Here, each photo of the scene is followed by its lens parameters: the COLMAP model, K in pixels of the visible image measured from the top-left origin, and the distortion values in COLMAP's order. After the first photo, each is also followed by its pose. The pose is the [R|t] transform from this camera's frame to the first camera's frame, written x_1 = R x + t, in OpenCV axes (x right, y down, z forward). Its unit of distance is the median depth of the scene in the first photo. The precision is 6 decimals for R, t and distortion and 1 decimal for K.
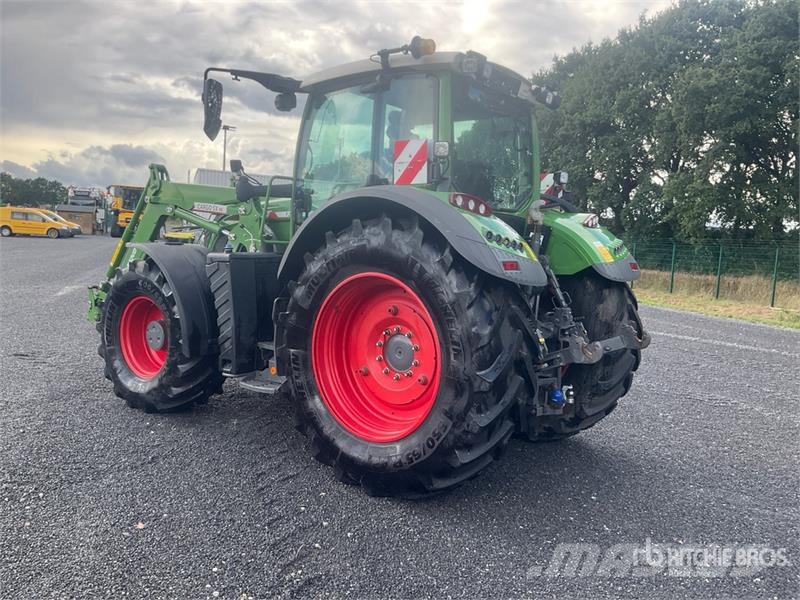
lens RADIAL K [[658.1, 0, 392.8], [0, 658.1, 295.6], [0, 0, 1]] dist [0.052614, -0.086623]
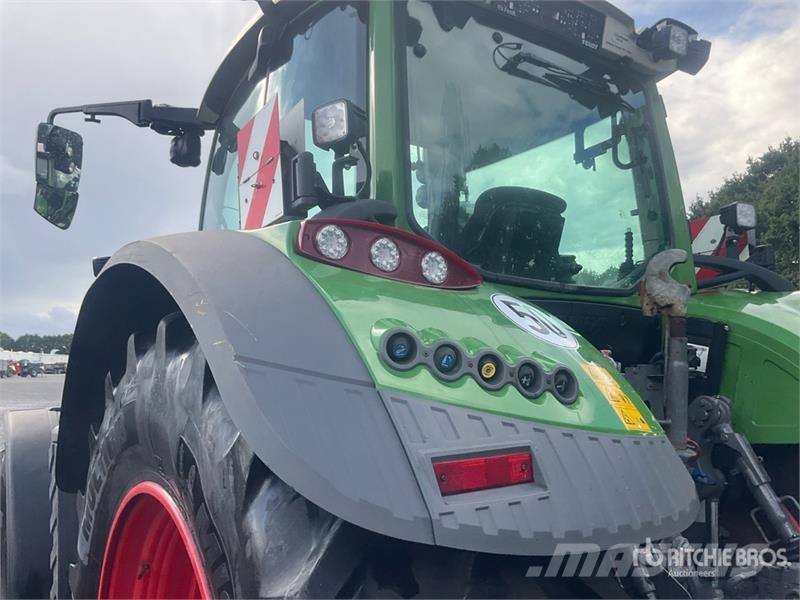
lens RADIAL K [[658.1, 0, 393.6], [0, 658.1, 299.8], [0, 0, 1]] dist [0.052614, -0.086623]
pose [[0.956534, -0.096750, -0.275104, 0.180498], [0.039092, 0.977388, -0.207810, -0.047527], [0.288988, 0.188023, 0.938687, 0.633387]]
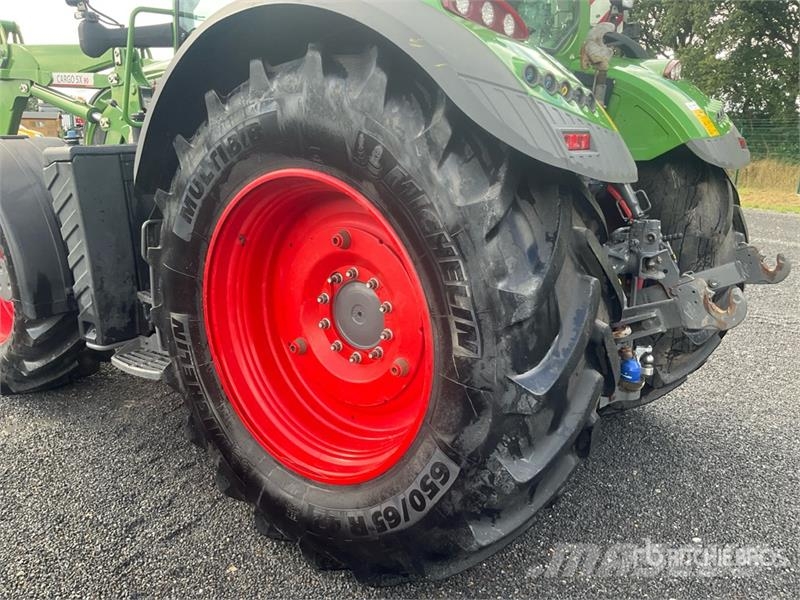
lens RADIAL K [[658.1, 0, 394.7], [0, 658.1, 298.7], [0, 0, 1]] dist [0.052614, -0.086623]
pose [[0.999119, -0.041061, 0.008709, 0.035466], [0.039234, 0.987306, 0.153906, -0.010462], [-0.014918, -0.153429, 0.988047, 0.440264]]
